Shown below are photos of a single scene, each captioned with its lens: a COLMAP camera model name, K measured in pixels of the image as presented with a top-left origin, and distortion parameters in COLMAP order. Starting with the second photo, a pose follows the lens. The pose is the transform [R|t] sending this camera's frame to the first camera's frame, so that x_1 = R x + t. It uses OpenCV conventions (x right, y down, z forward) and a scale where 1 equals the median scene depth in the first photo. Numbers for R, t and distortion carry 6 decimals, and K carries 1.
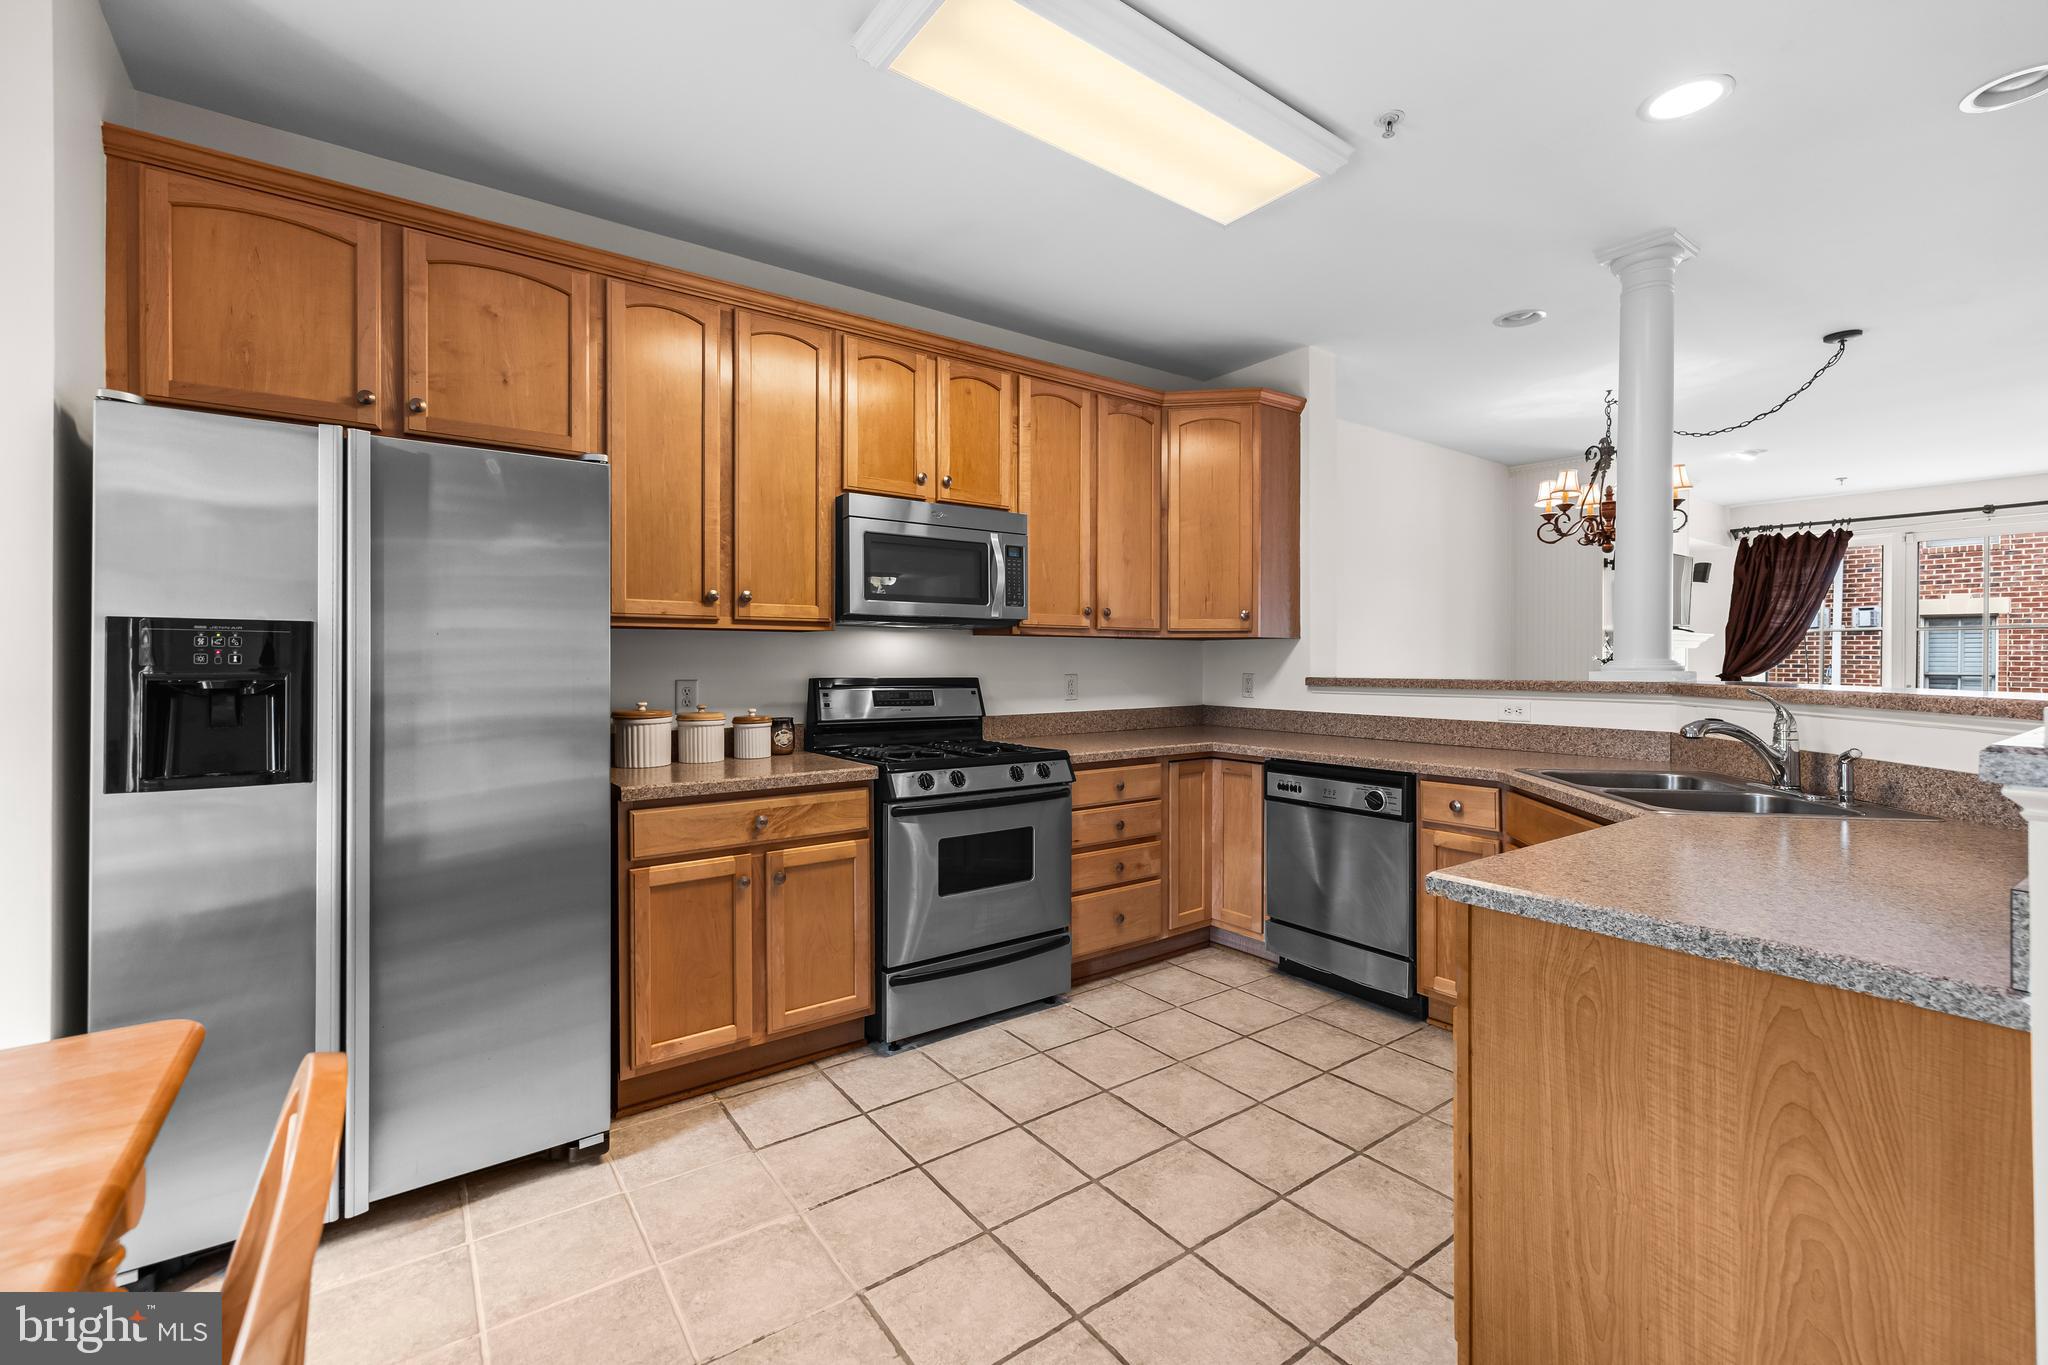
lens RADIAL K [[866.0, 0, 1017.0], [0, 866.0, 663.7], [0, 0, 1]] dist [0.002839, 0.000131]
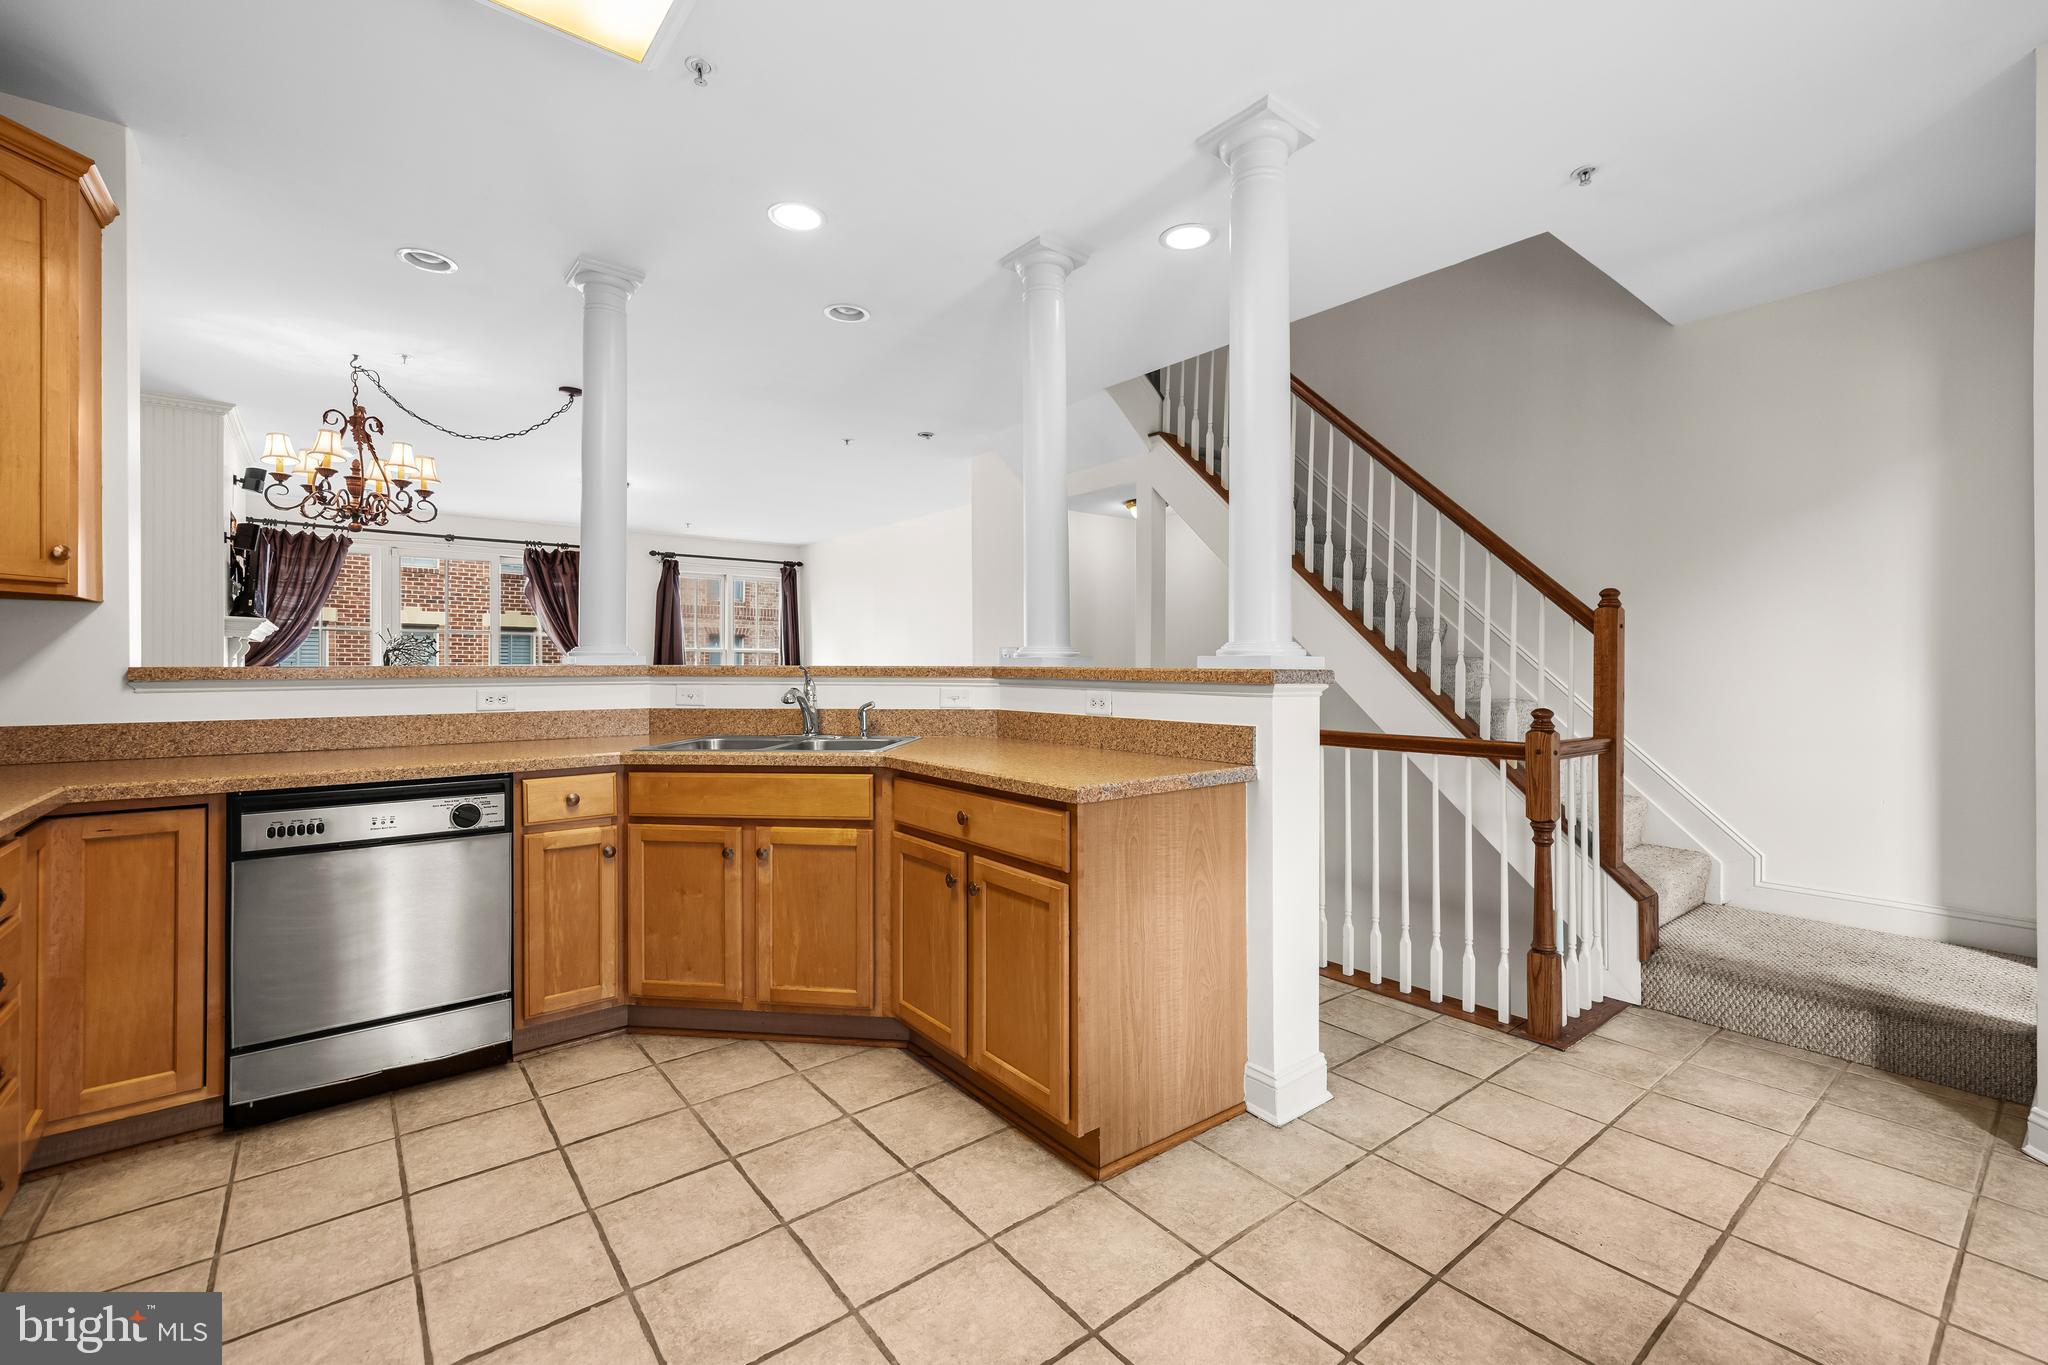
lens RADIAL K [[866.0, 0, 1017.0], [0, 866.0, 663.7], [0, 0, 1]] dist [0.002839, 0.000131]
pose [[-0.046800, 0.001278, 0.998903, -0.381794], [0.003603, 0.999993, -0.001111, 0.019847], [-0.998898, 0.003547, -0.046805, 0.498975]]
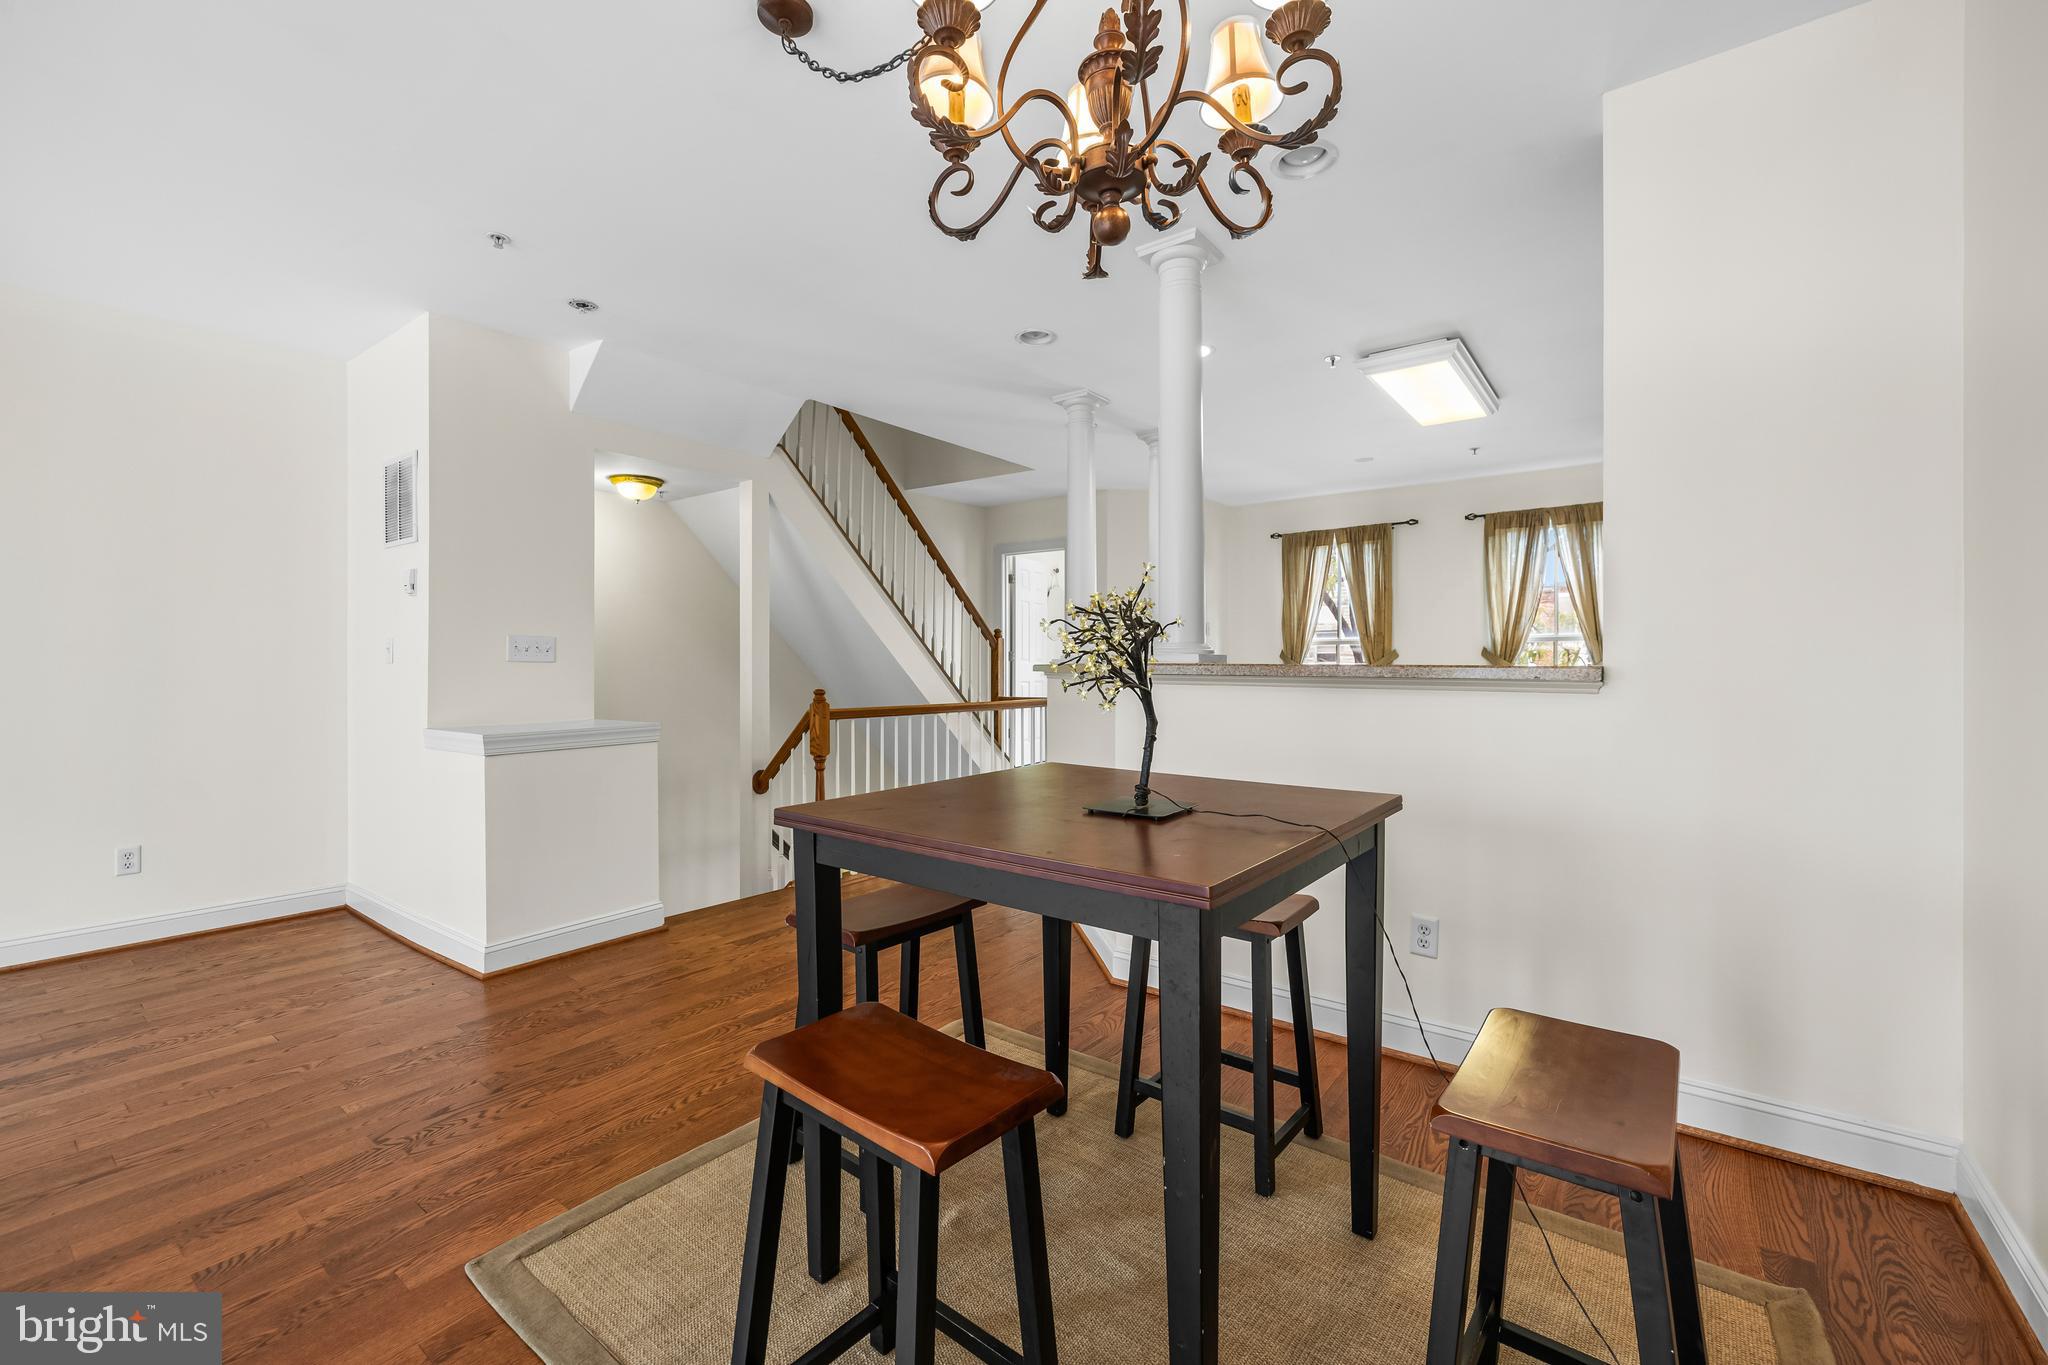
lens RADIAL K [[854.5, 0, 1016.2], [0, 854.5, 656.0], [0, 0, 1]] dist [0.001856, 0.000147]
pose [[-0.956893, -0.005693, -0.290386, 1.149968], [-0.004446, 0.999978, -0.004956, 0.016941], [0.290408, -0.003452, -0.956897, 1.825199]]
